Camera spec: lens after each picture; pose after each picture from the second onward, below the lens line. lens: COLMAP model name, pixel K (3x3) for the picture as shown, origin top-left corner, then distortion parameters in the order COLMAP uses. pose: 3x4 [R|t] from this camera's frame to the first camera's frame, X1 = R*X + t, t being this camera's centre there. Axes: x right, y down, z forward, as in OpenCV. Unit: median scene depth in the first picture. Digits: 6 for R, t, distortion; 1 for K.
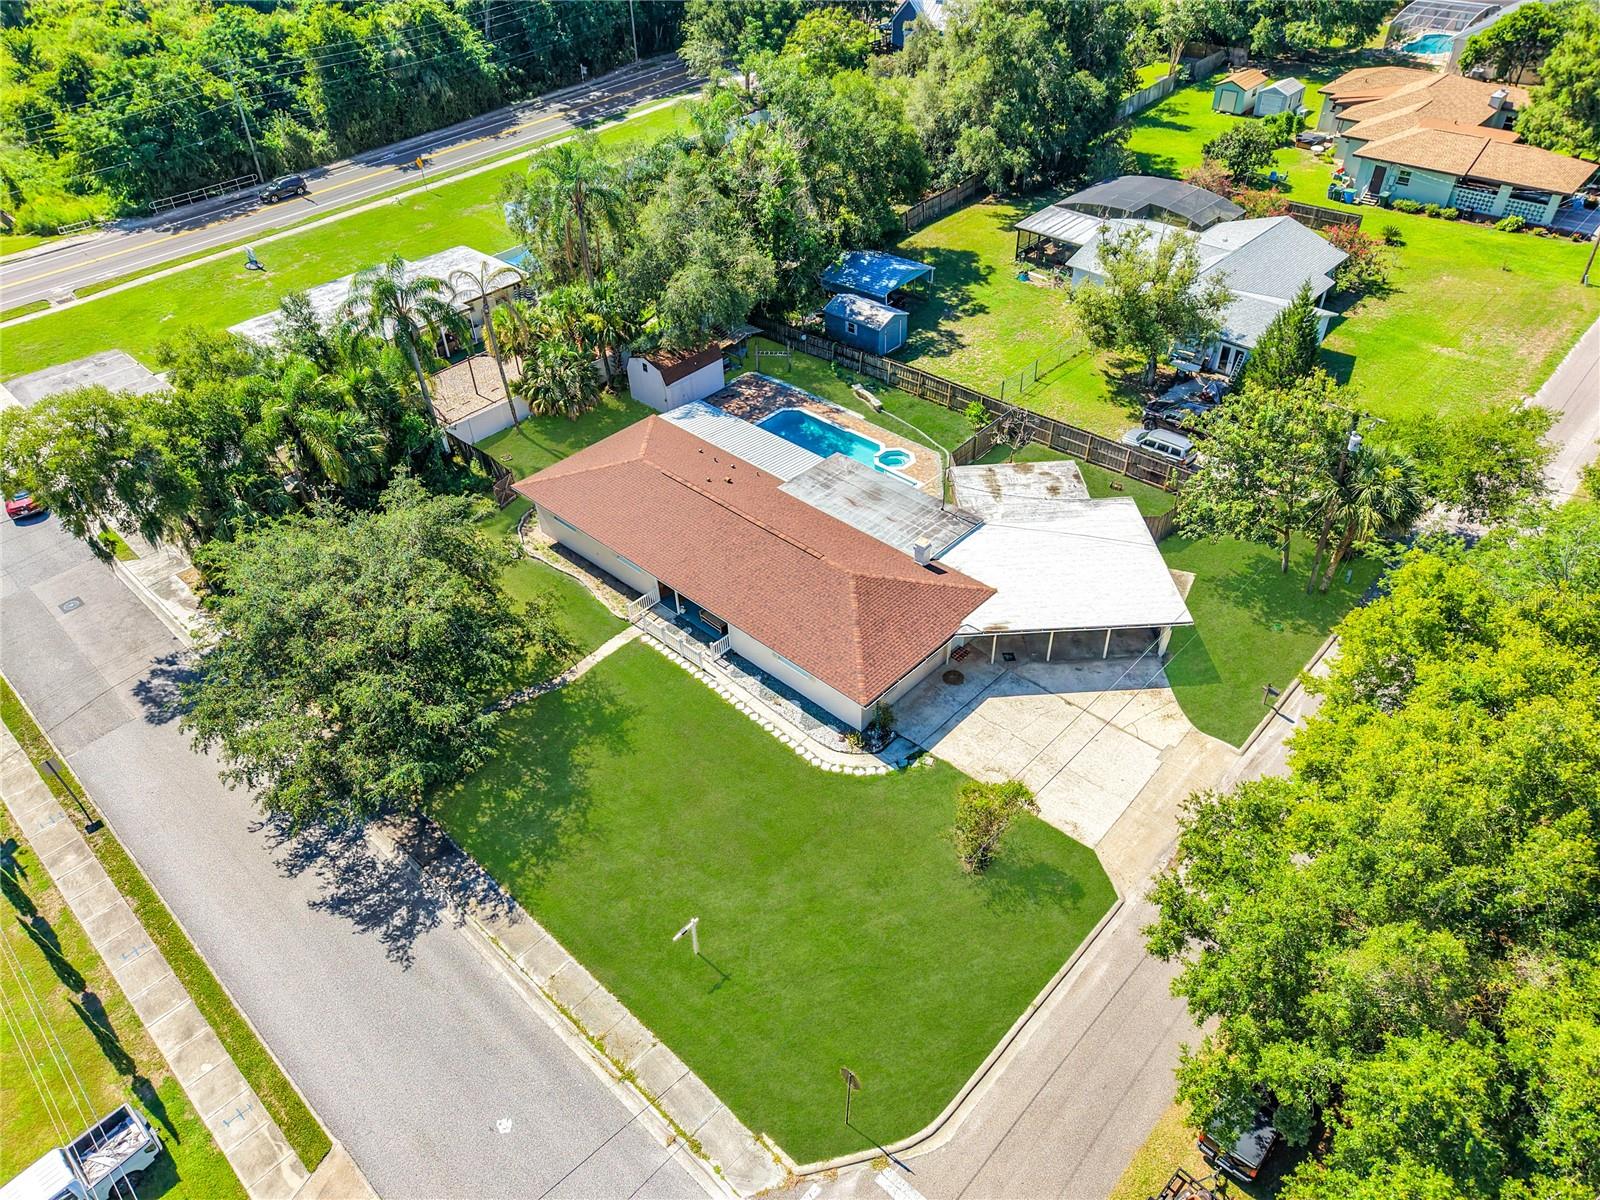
lens RADIAL K [[1075.3, 0, 800.0], [0, 1075.3, 600.0], [0, 0, 1]] dist [0.015776, -0.004467]
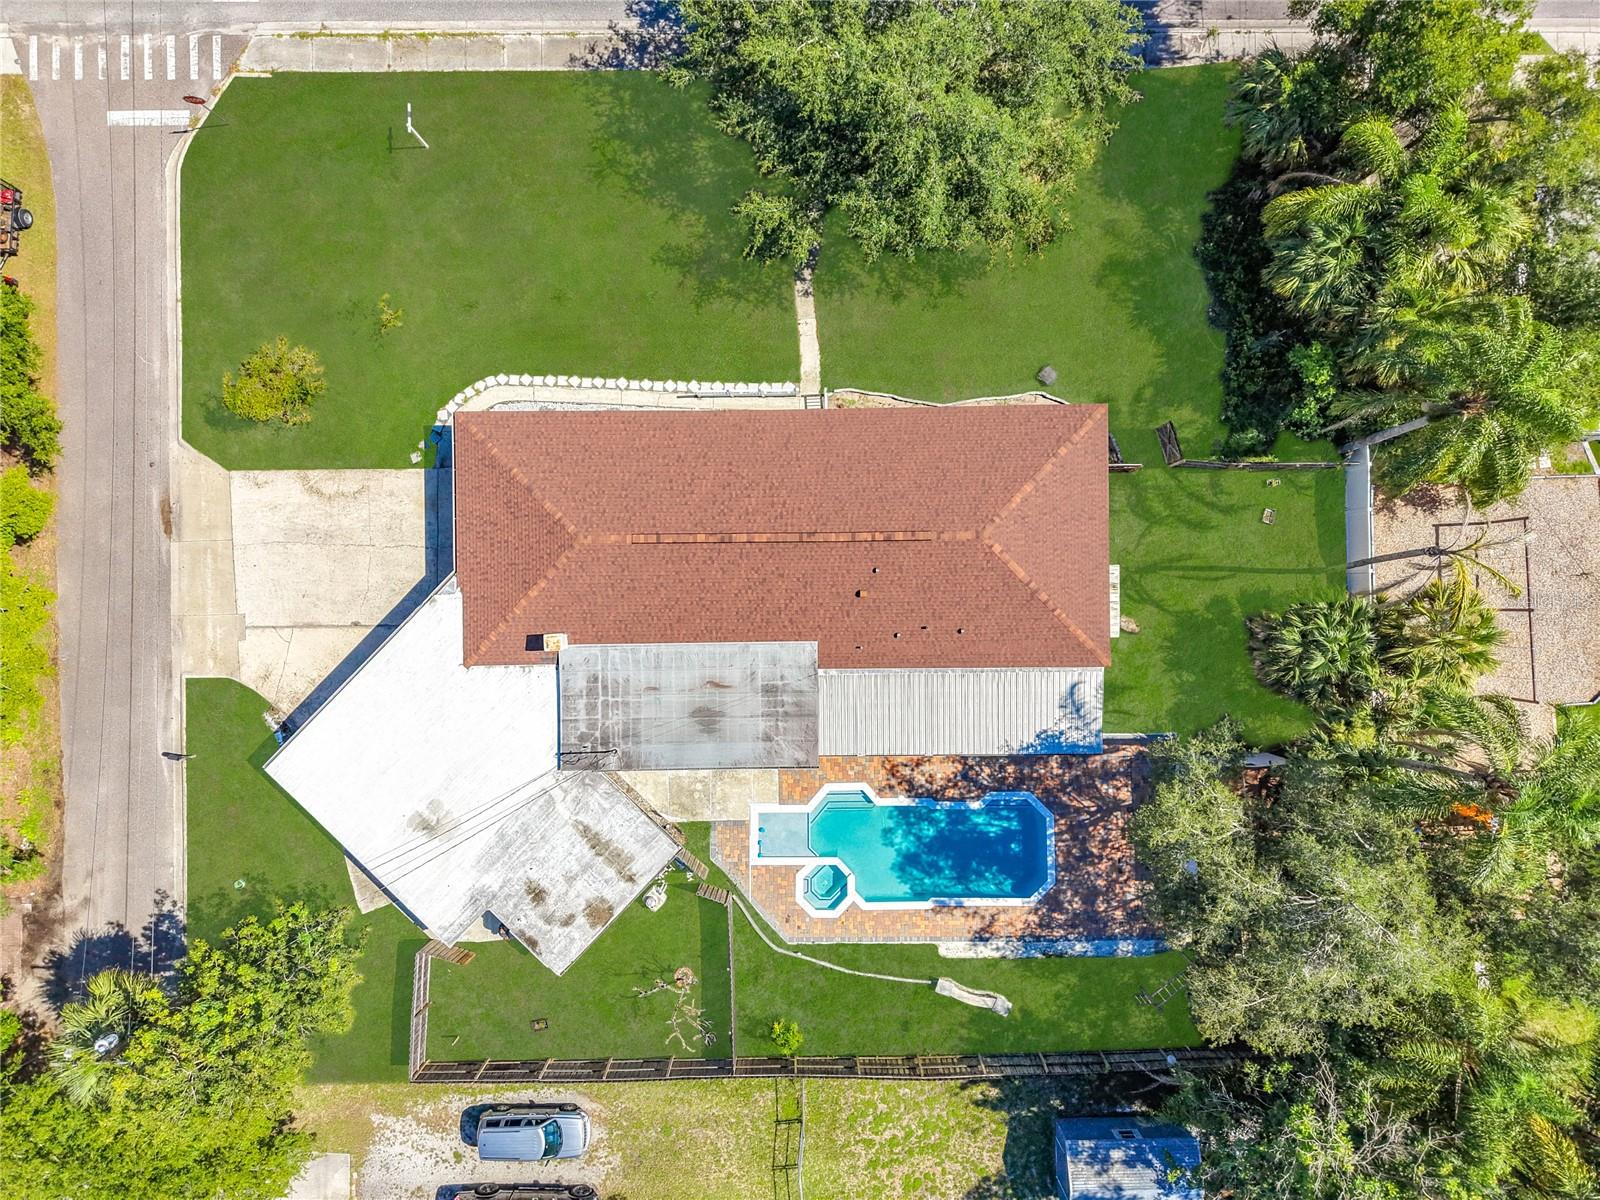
lens RADIAL K [[1056.5, 0, 800.0], [0, 1056.5, 600.0], [0, 0, 1]] dist [0.005026, 0.000572]
pose [[-0.718740, 0.694894, 0.023154, -0.040253], [-0.426902, -0.467348, 0.774171, -0.521434], [0.548787, 0.546542, 0.632553, 0.429990]]
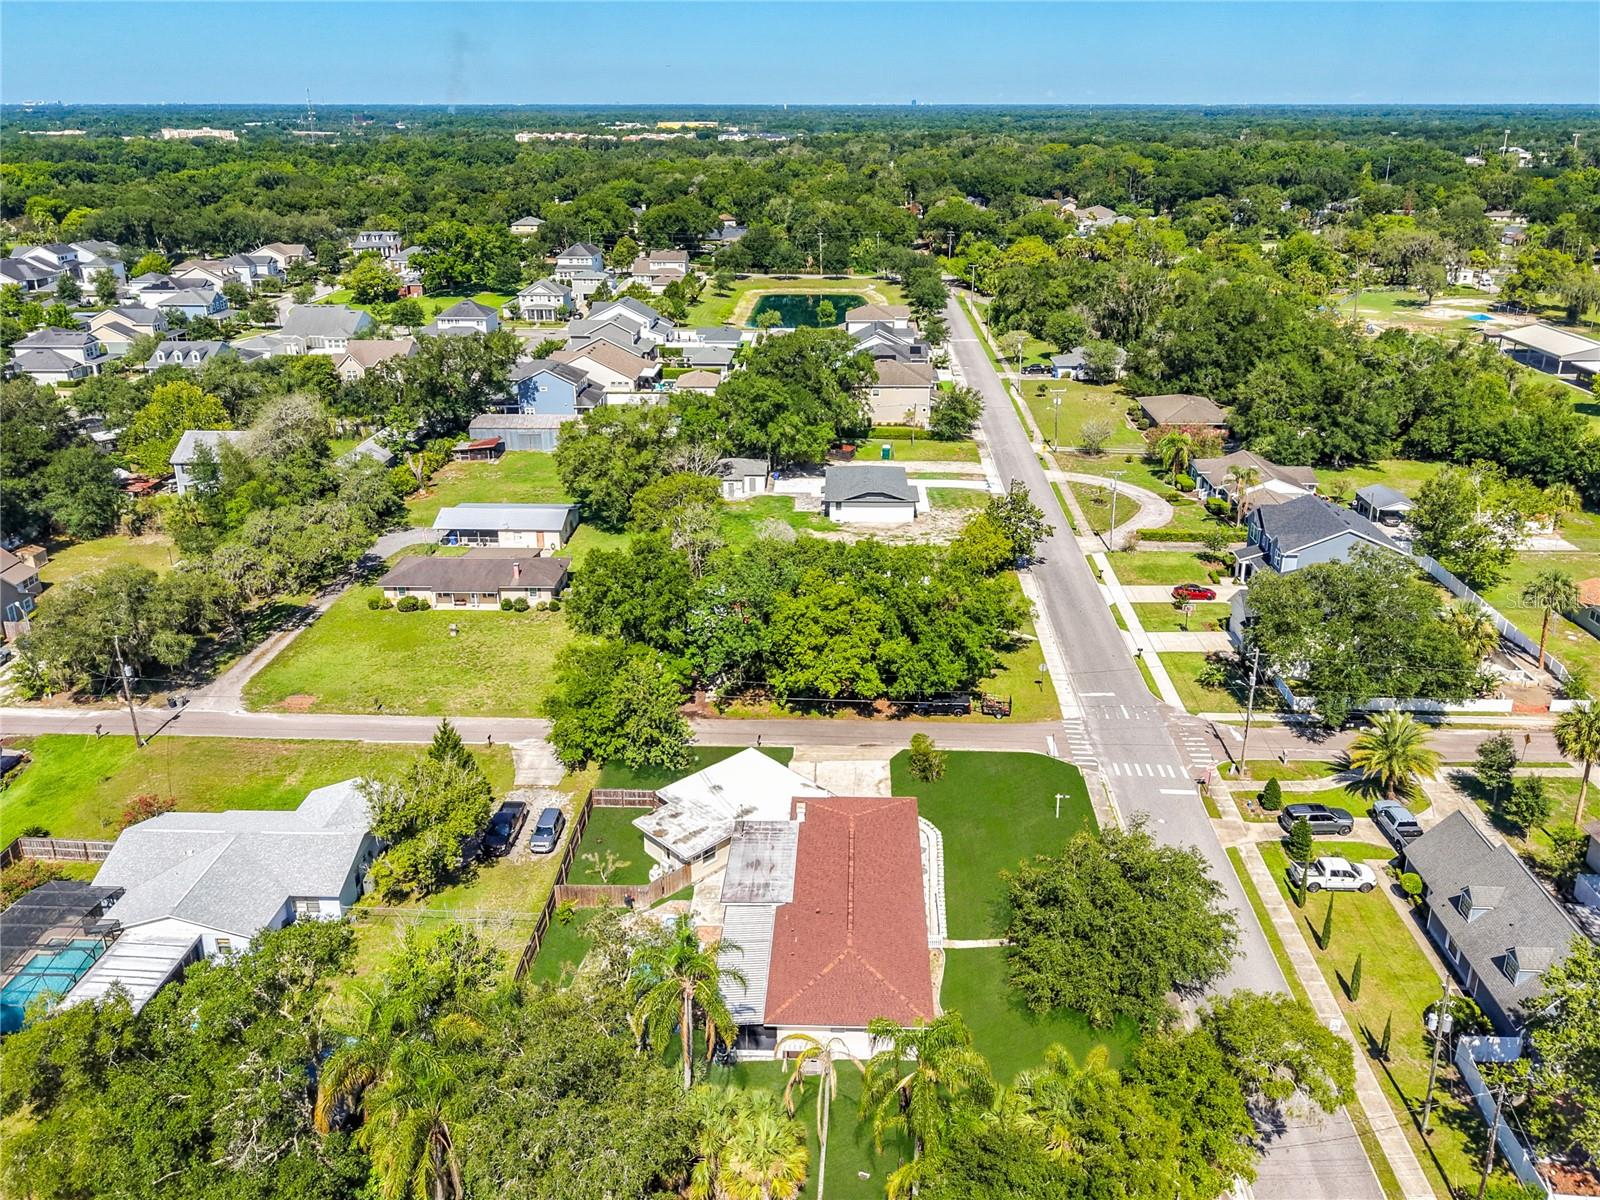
lens RADIAL K [[1209.1, 0, 800.0], [0, 1209.1, 600.0], [0, 0, 1]] dist [-0.003500, -0.001134]
pose [[-0.654404, -0.258605, 0.710548, -0.783568], [0.500959, 0.555600, 0.663588, -1.028162], [-0.566388, 0.790210, -0.234036, 0.854303]]
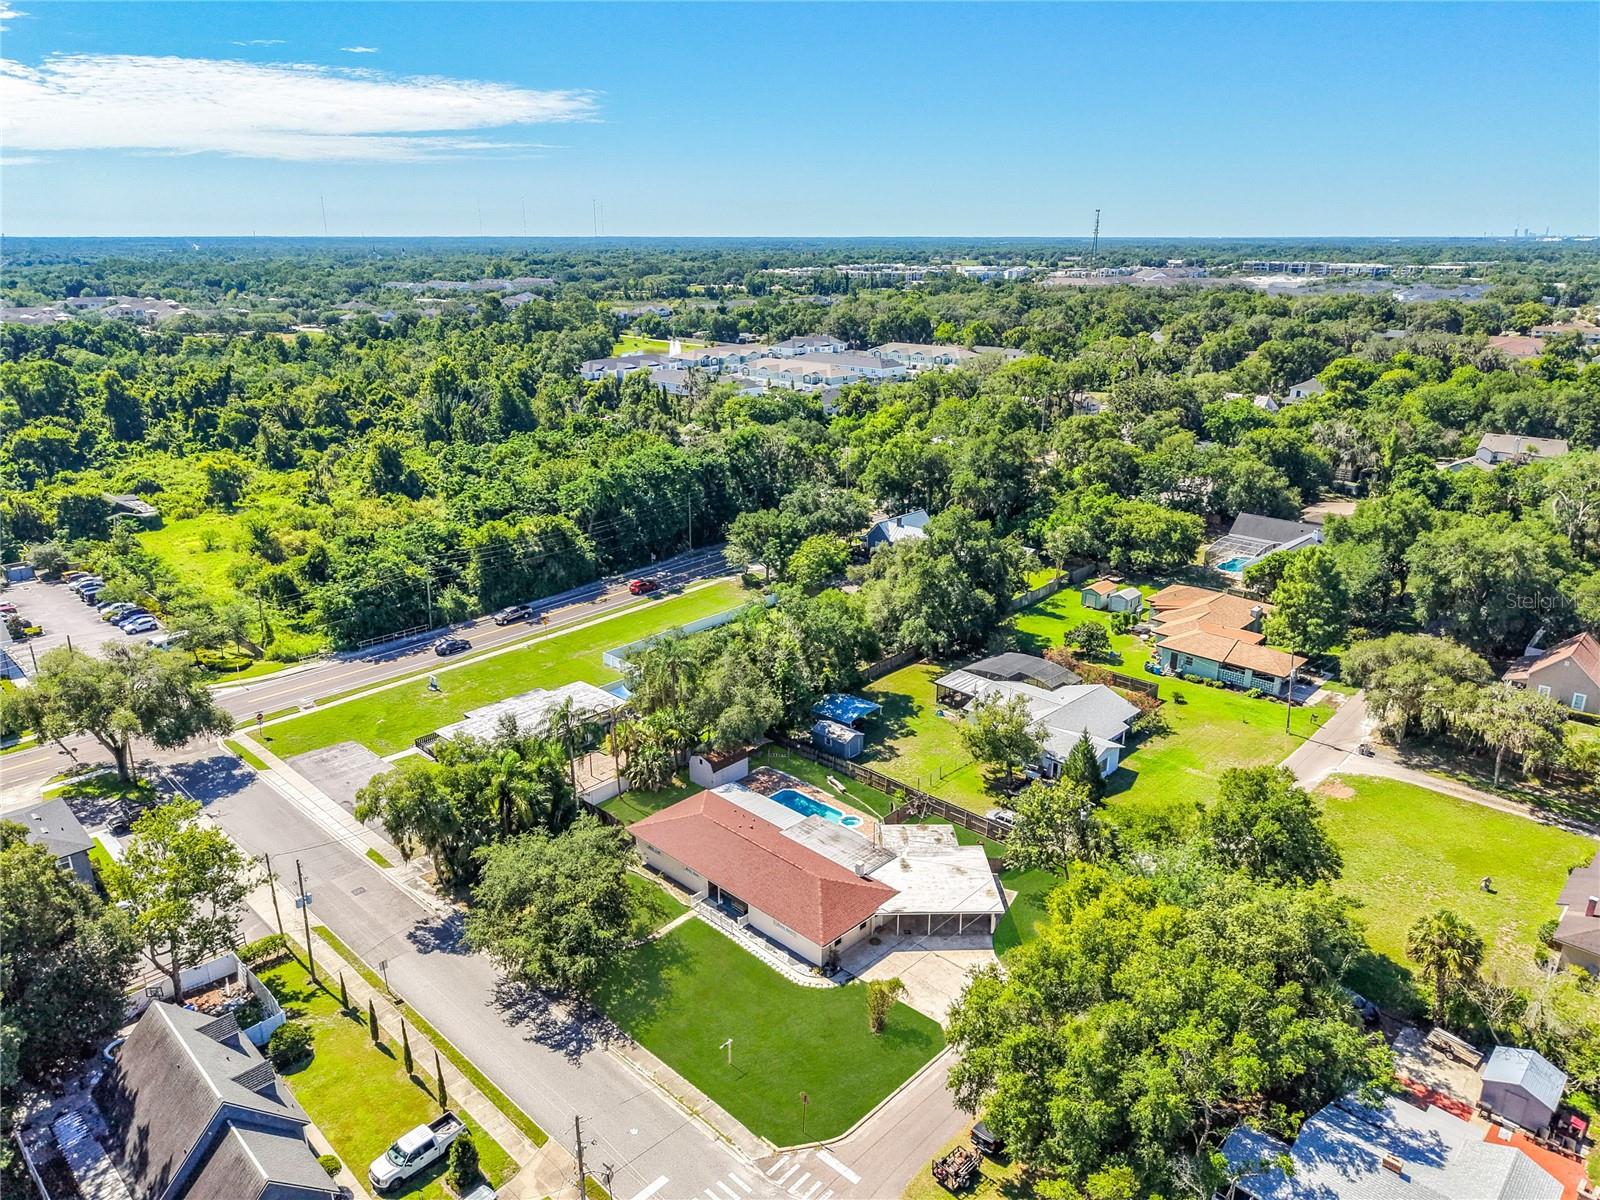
lens RADIAL K [[1078.5, 0, 800.0], [0, 1078.5, 600.0], [0, 0, 1]] dist [0.067938, -0.059638]
pose [[0.999416, 0.033776, -0.005157, 0.006645], [-0.033373, 0.932654, -0.359224, 0.139684], [-0.007324, 0.359187, 0.933237, -0.626213]]
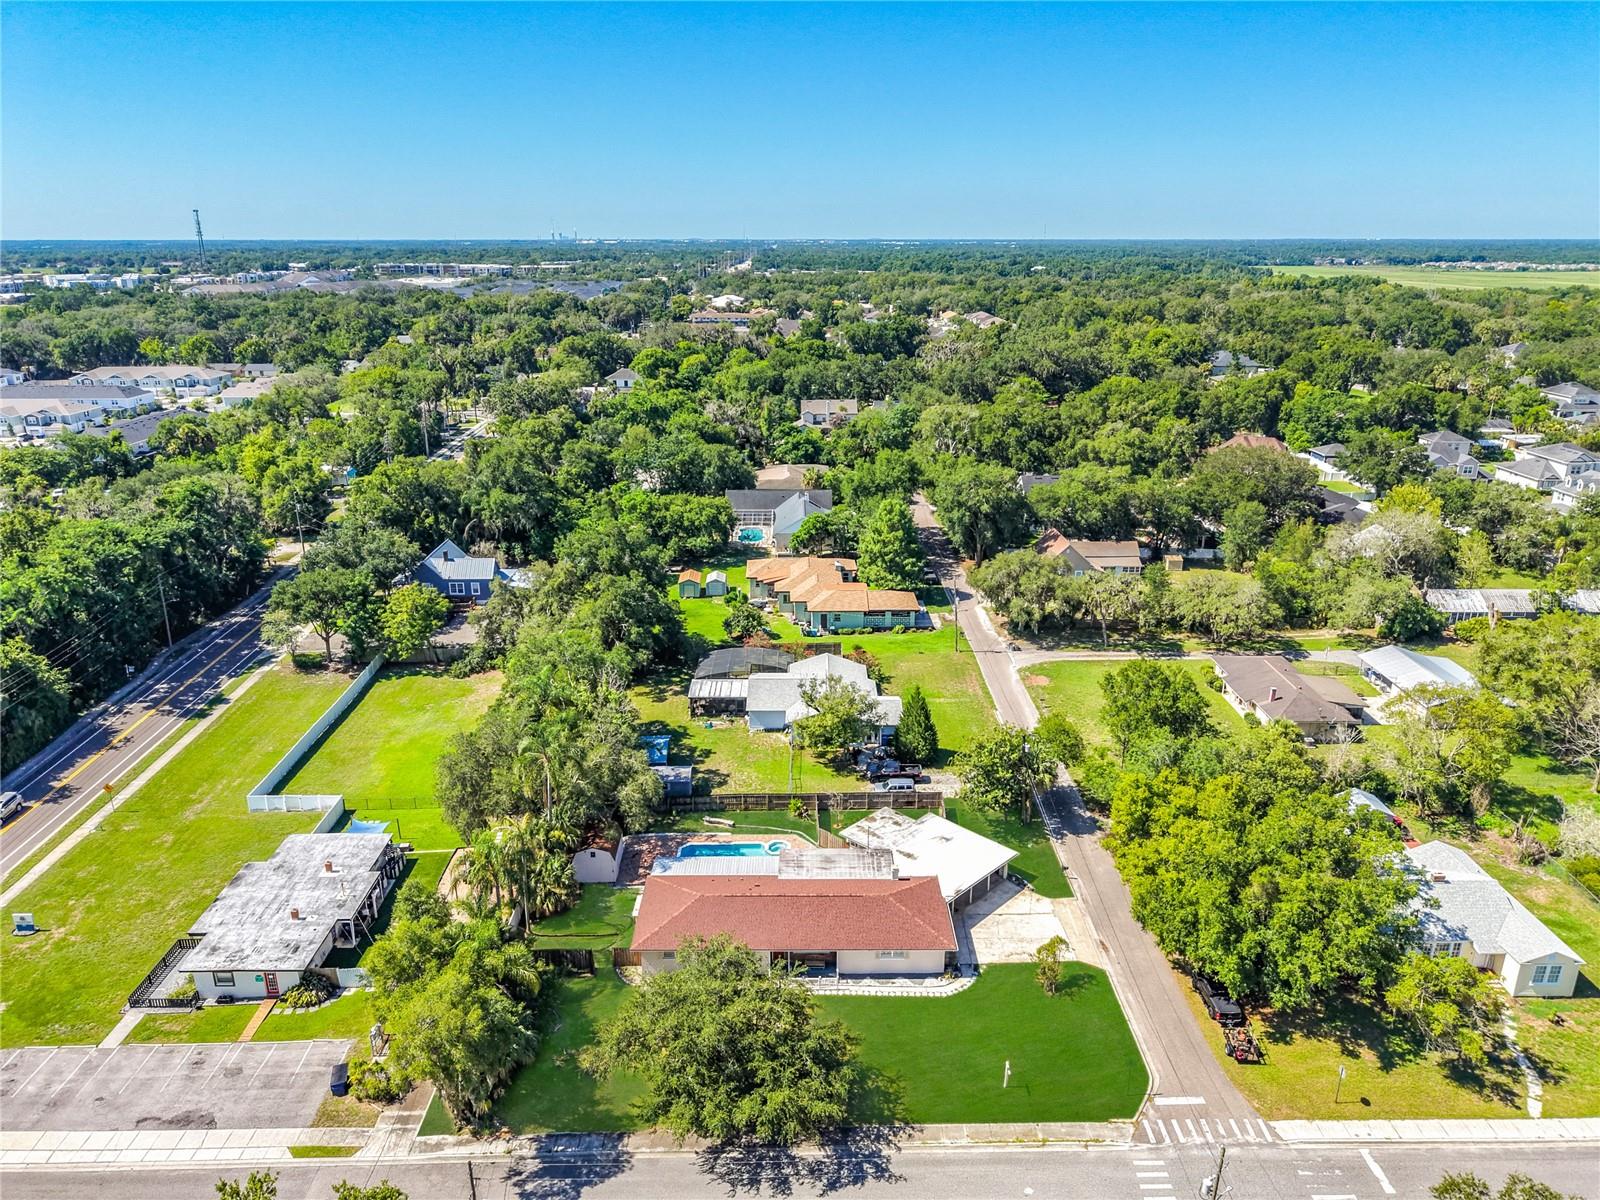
lens RADIAL K [[1075.3, 0, 800.0], [0, 1075.3, 600.0], [0, 0, 1]] dist [0.015776, -0.004467]
pose [[0.728195, -0.191400, 0.658102, -0.799688], [0.421612, 0.882134, -0.209960, -0.099614], [-0.540348, 0.430355, 0.723062, -0.297800]]
